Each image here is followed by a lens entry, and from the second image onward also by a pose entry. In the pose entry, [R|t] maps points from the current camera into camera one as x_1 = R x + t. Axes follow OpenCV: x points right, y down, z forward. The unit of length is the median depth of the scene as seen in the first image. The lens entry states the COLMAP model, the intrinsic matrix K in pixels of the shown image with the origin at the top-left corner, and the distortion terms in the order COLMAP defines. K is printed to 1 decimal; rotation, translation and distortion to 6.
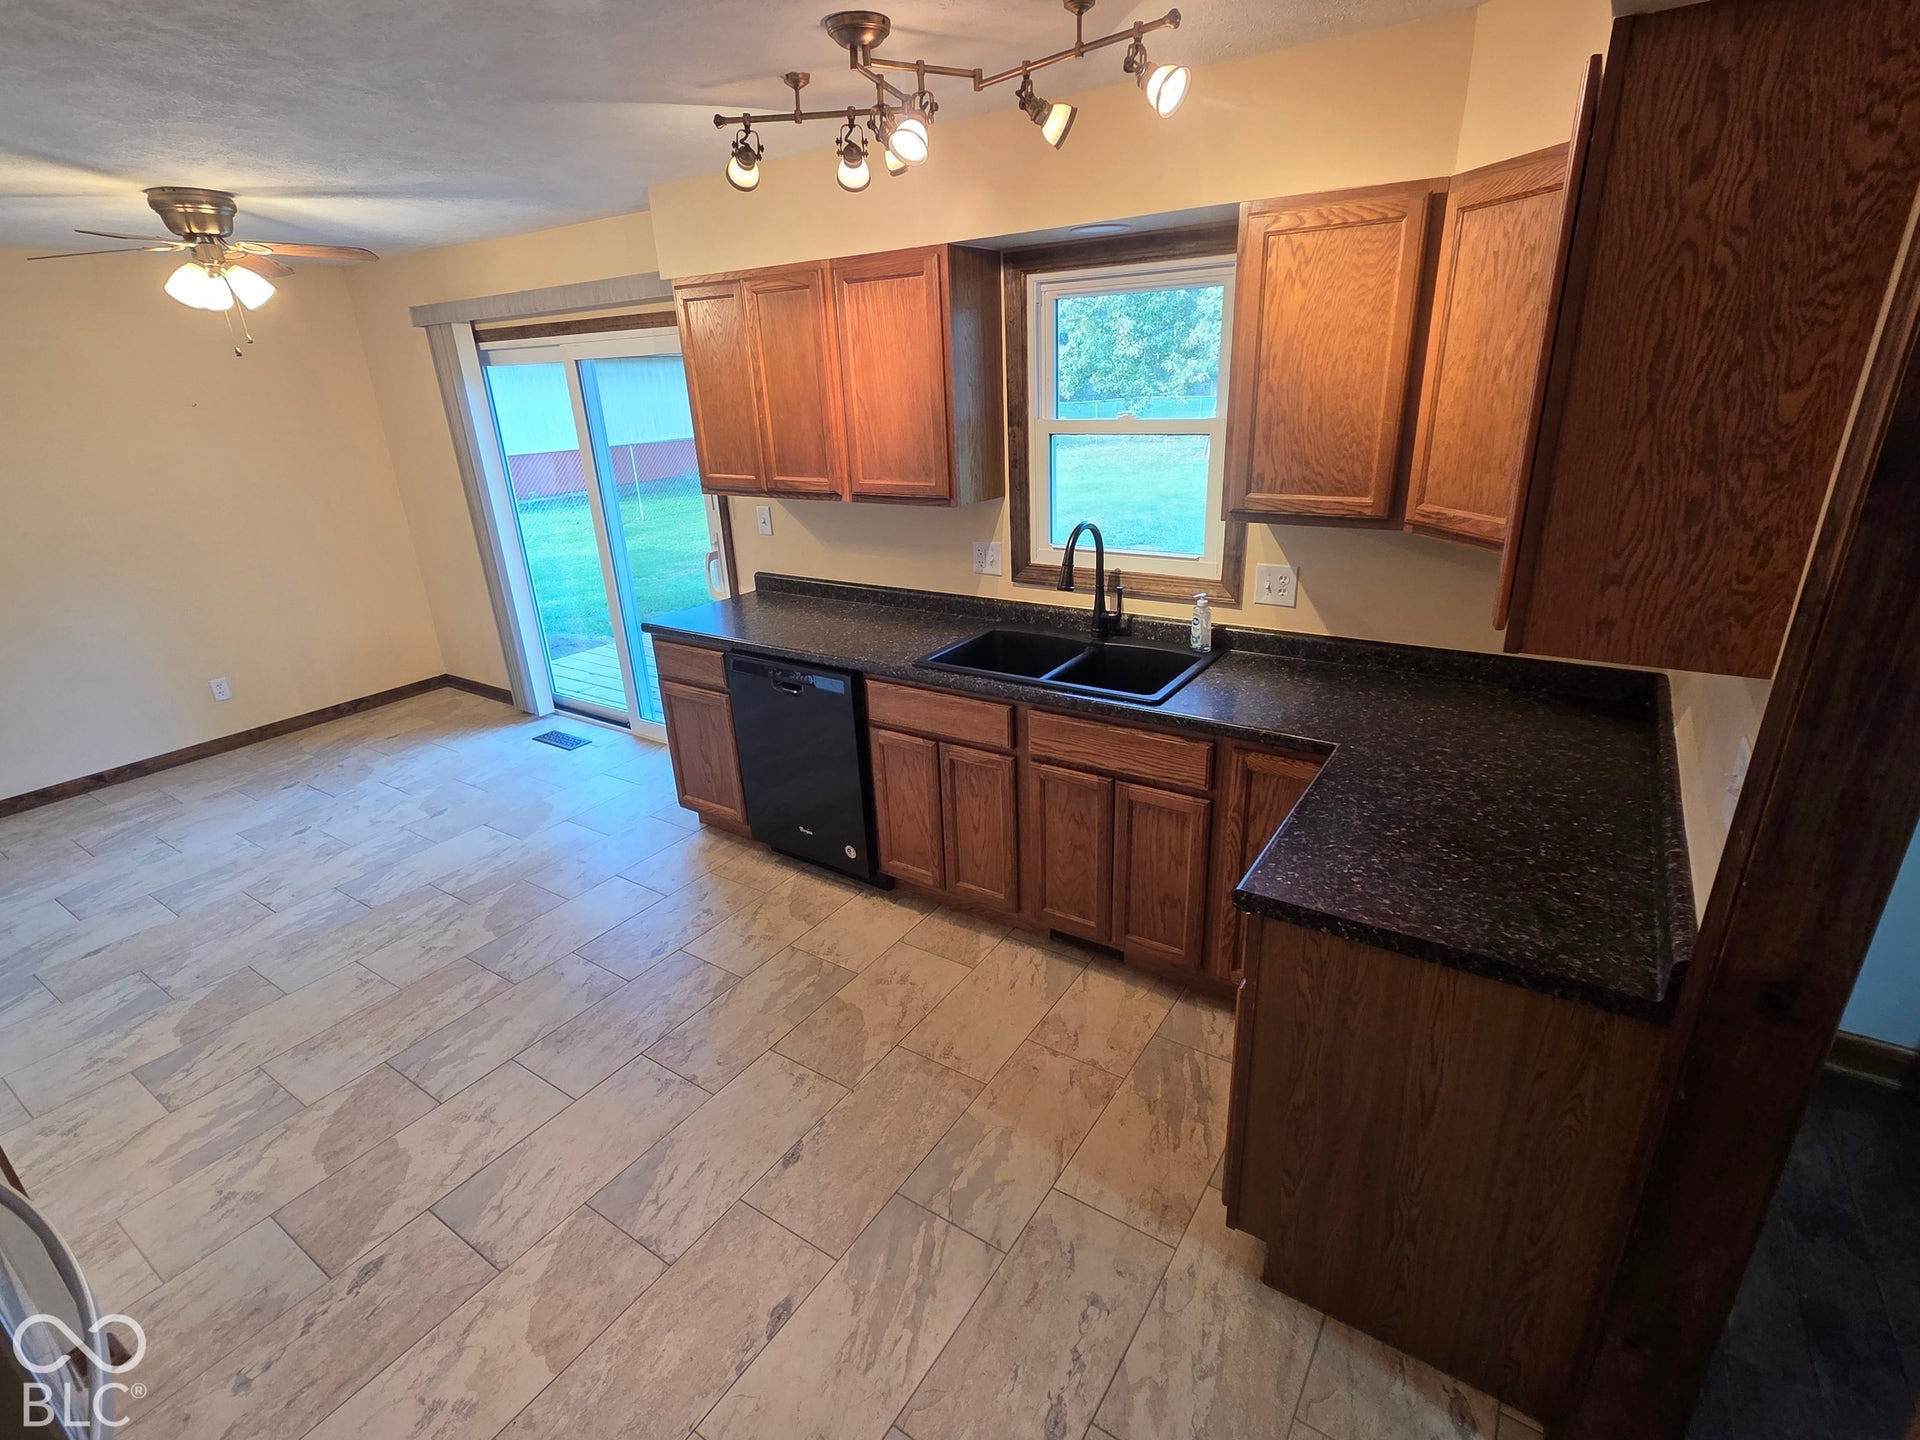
lens RADIAL K [[915.3, 0, 967.3], [0, 915.3, 726.9], [0, 0, 1]] dist [0.001552, 0.000075]
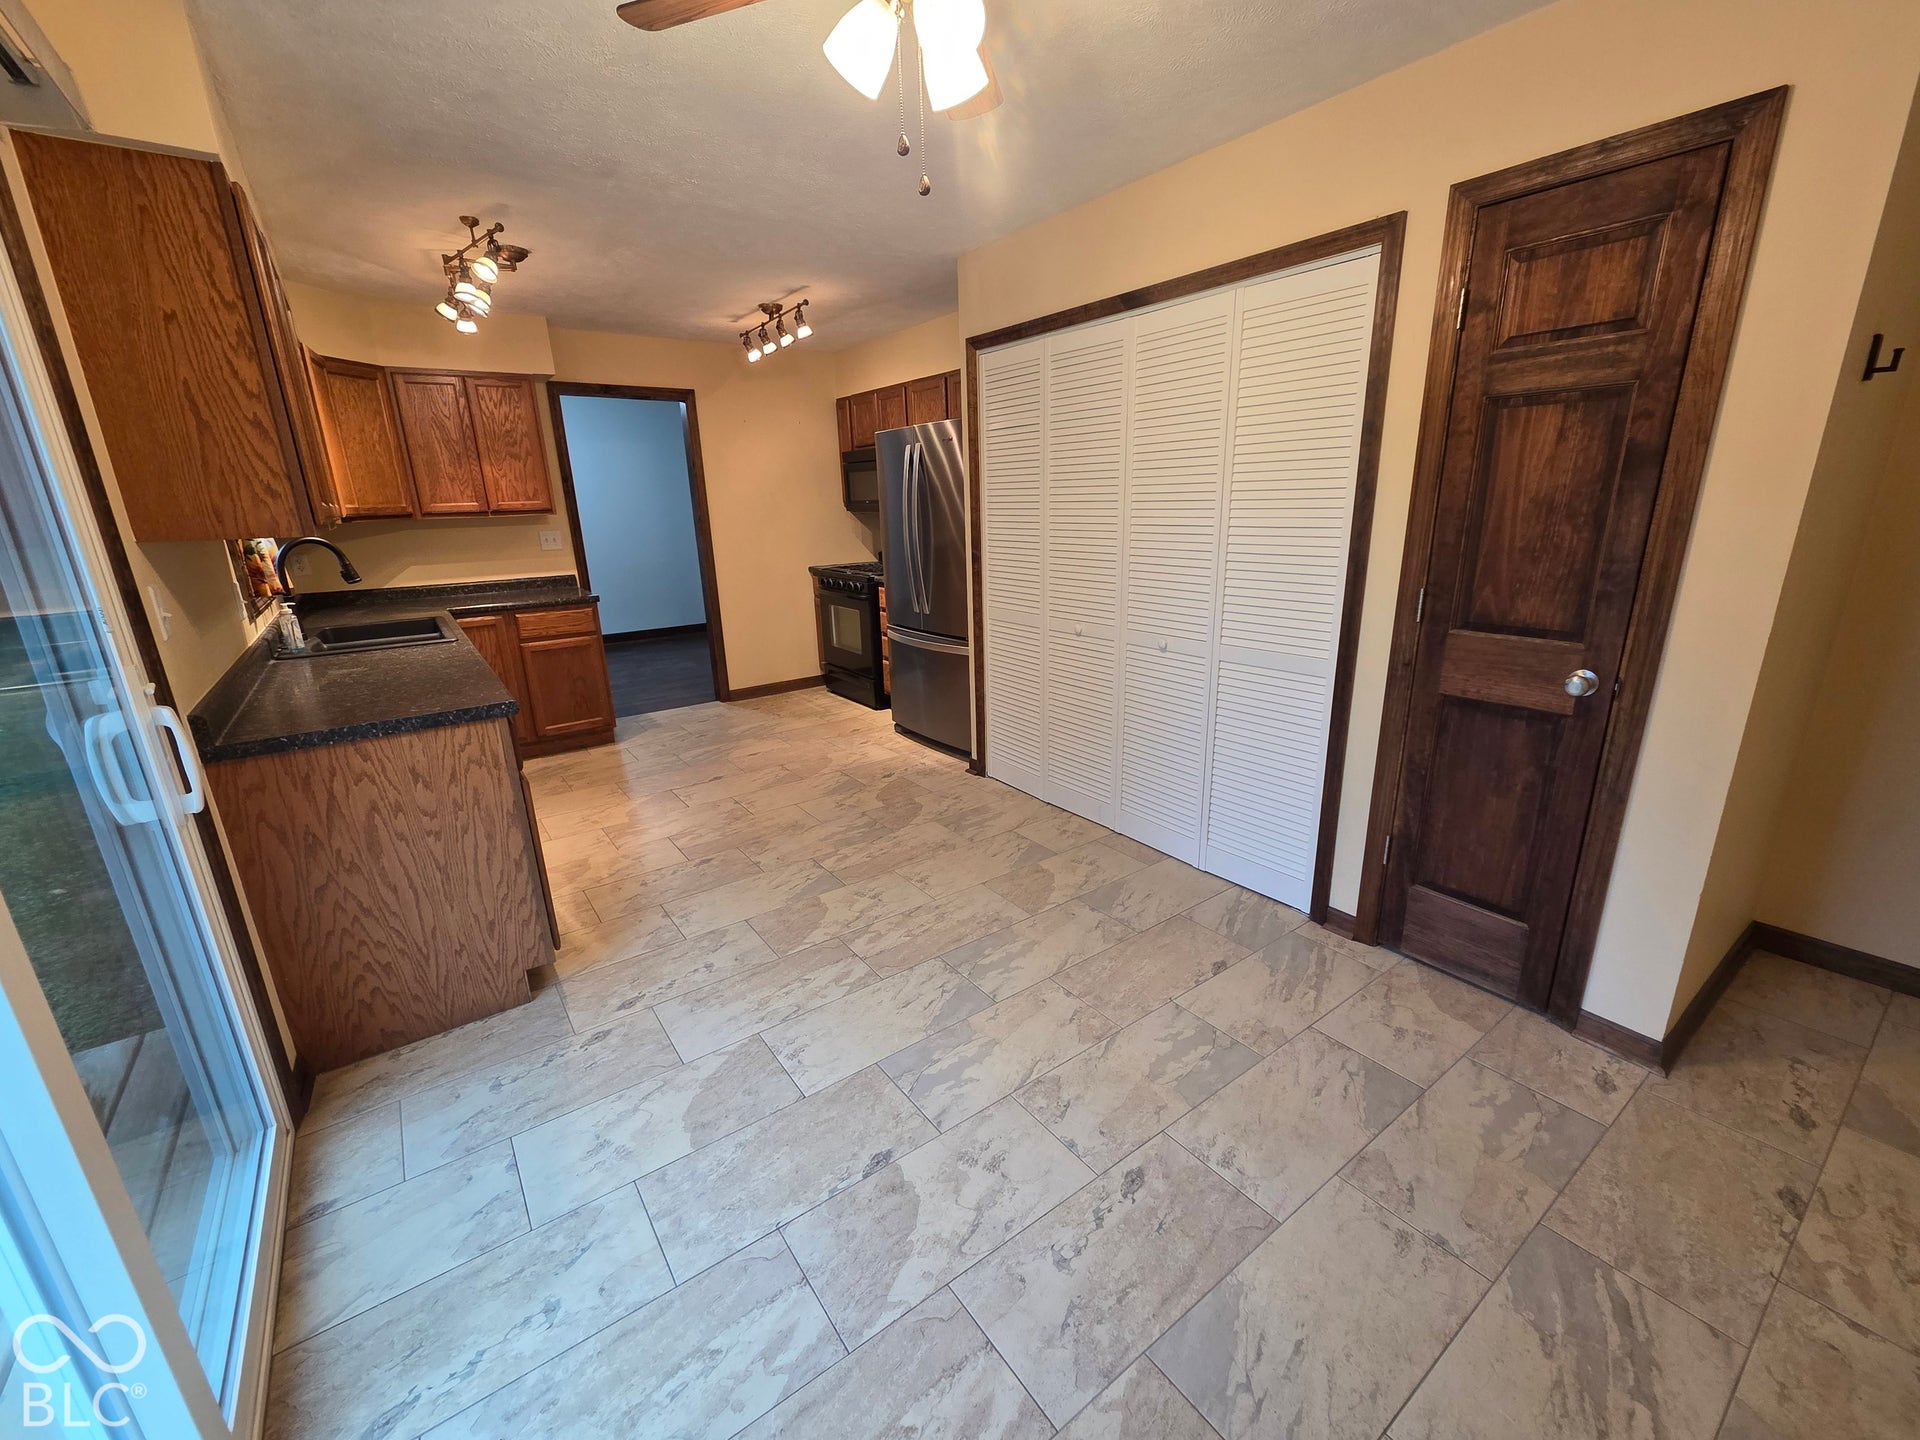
lens RADIAL K [[786.1, 0, 965.0], [0, 786.1, 726.9], [0, 0, 1]] dist [0.002402, 0.000276]
pose [[-0.935016, -0.036729, 0.352697, -1.126482], [0.187145, 0.793717, 0.578784, -0.482837], [-0.301200, 0.607178, -0.735265, 1.710248]]
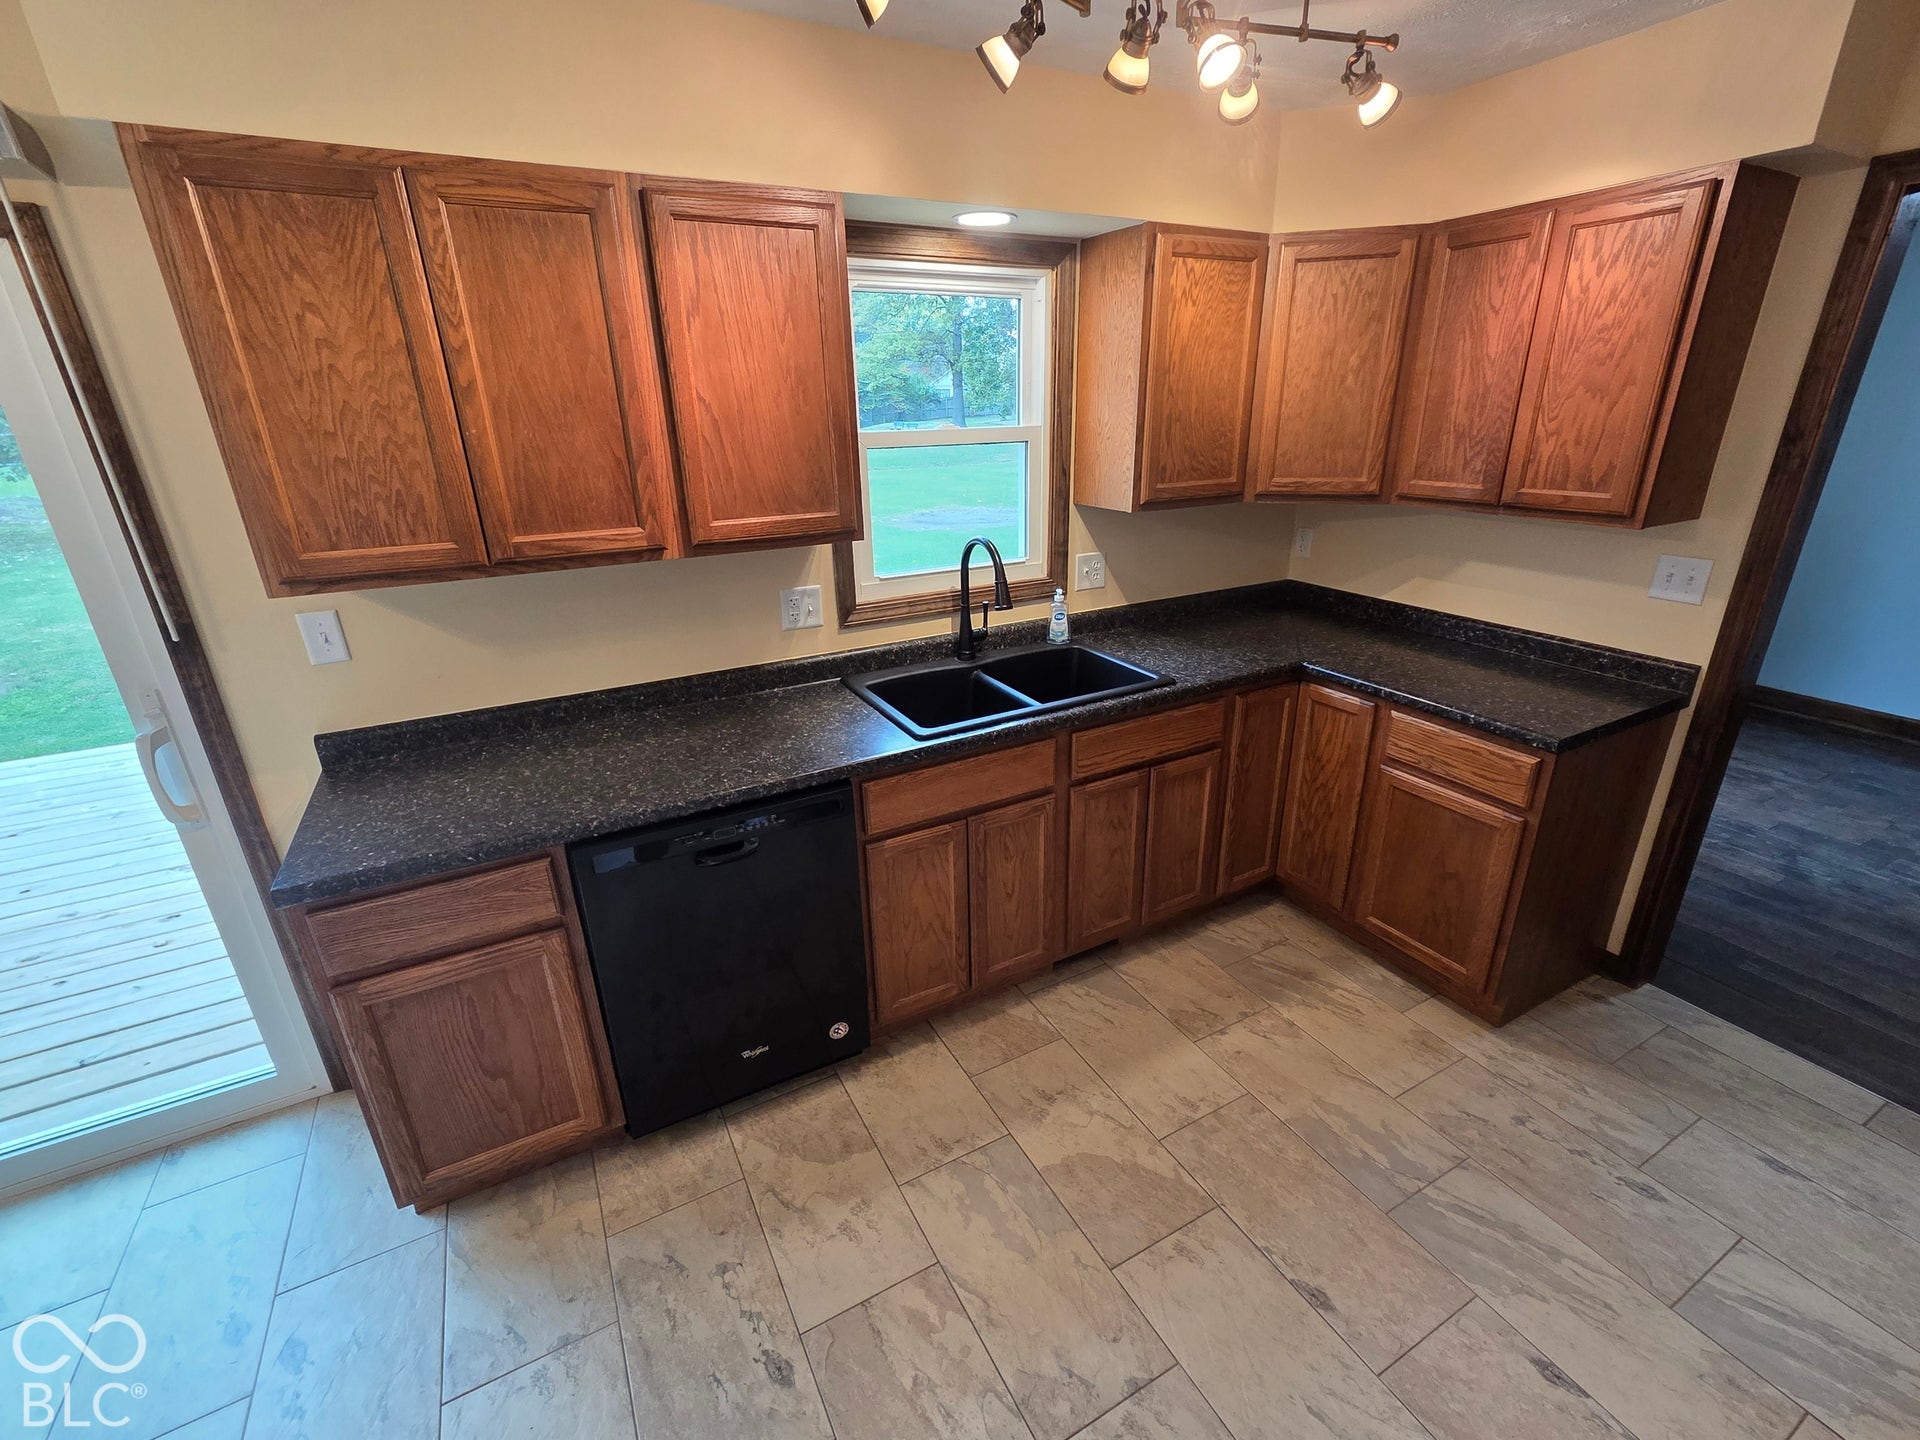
lens RADIAL K [[835.7, 0, 966.7], [0, 835.7, 726.0], [0, 0, 1]] dist [0.000790, 0.001187]
pose [[0.464639, -0.292971, 0.835631, -0.654027], [0.323046, 0.934725, 0.148090, -0.177200], [-0.824471, 0.201139, 0.528953, 0.611170]]
